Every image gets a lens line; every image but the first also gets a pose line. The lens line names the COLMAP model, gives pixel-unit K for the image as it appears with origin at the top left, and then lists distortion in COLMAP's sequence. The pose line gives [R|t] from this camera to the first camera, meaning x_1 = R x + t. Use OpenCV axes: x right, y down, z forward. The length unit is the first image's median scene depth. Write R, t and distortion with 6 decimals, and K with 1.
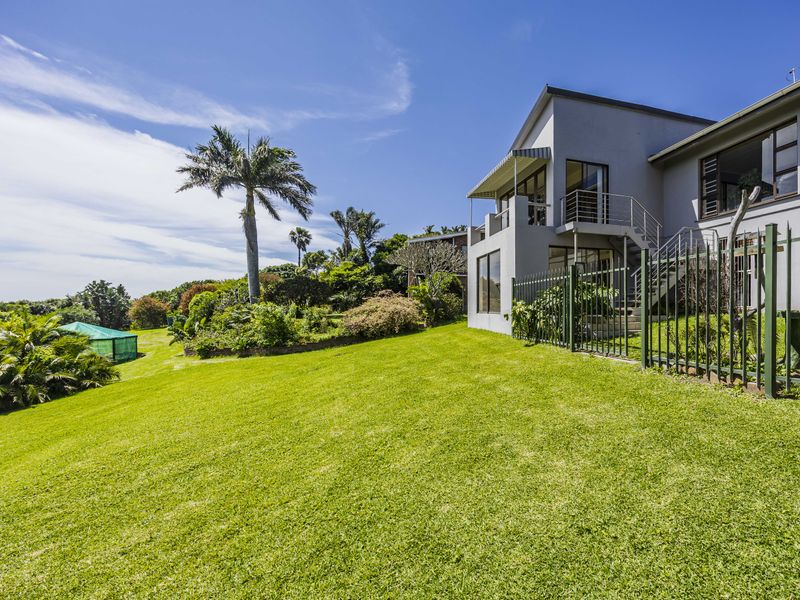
lens RADIAL K [[374.4, 0, 472.9], [0, 374.4, 311.1], [0, 0, 1]] dist [0.000201, 0.001254]
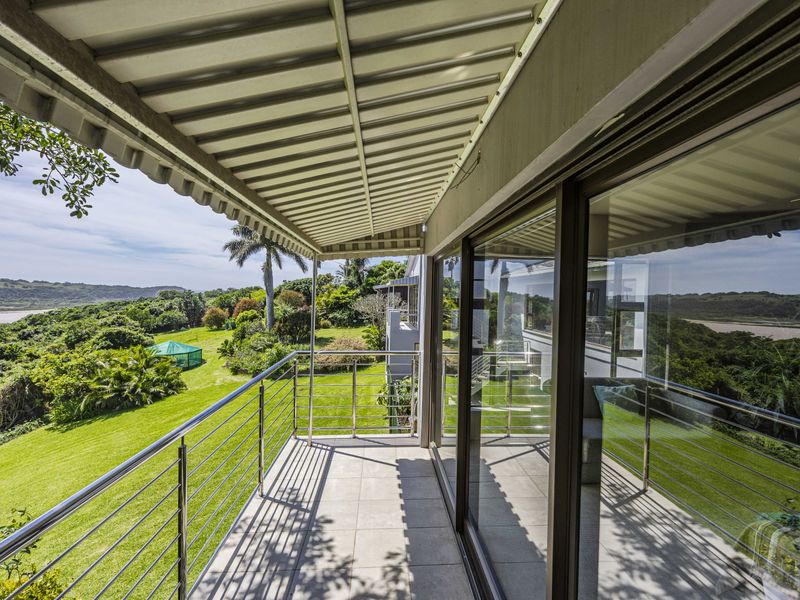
lens RADIAL K [[343.8, 0, 401.8], [0, 343.8, 300.0], [0, 0, 1]] dist [-0.006000, -0.001361]
pose [[0.971276, 0.022547, -0.236884, 0.305506], [-0.018418, 0.999638, 0.019628, -0.241162], [0.237241, -0.014701, 0.971340, -0.222591]]
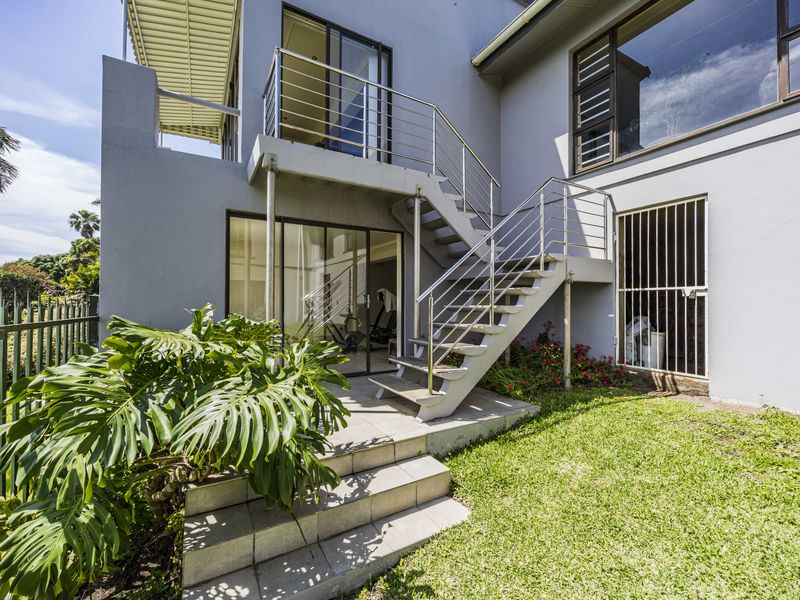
lens RADIAL K [[343.8, 0, 397.8], [0, 343.8, 303.2], [0, 0, 1]] dist [-0.006000, -0.001361]
pose [[0.980684, 0.004926, 0.195537, 0.196198], [-0.003655, 0.999970, -0.006859, -0.050498], [-0.195565, 0.006012, 0.980672, 0.399955]]
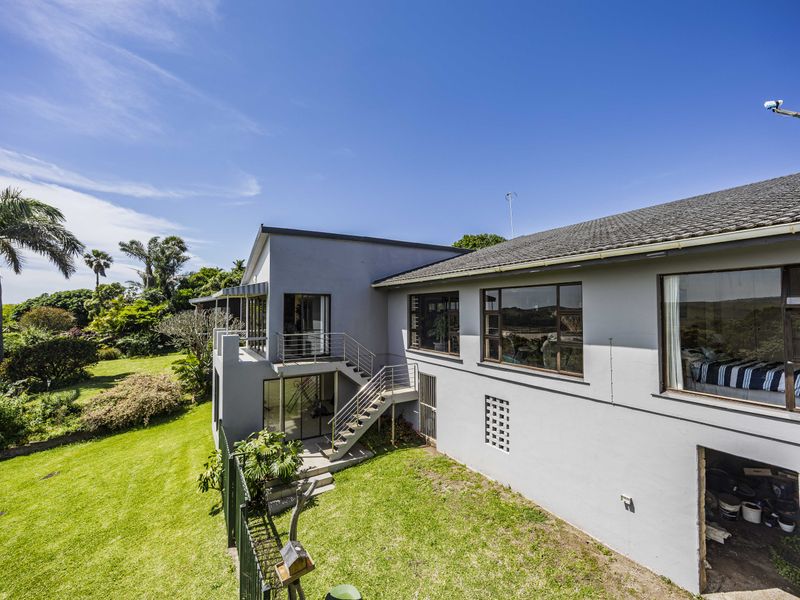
lens RADIAL K [[343.8, 0, 403.0], [0, 343.8, 305.3], [0, 0, 1]] dist [-0.006000, -0.001361]
pose [[0.971691, 0.005935, 0.236183, 0.225203], [-0.002933, 0.999910, -0.013062, -0.236881], [-0.236239, 0.011999, 0.971621, -0.002025]]
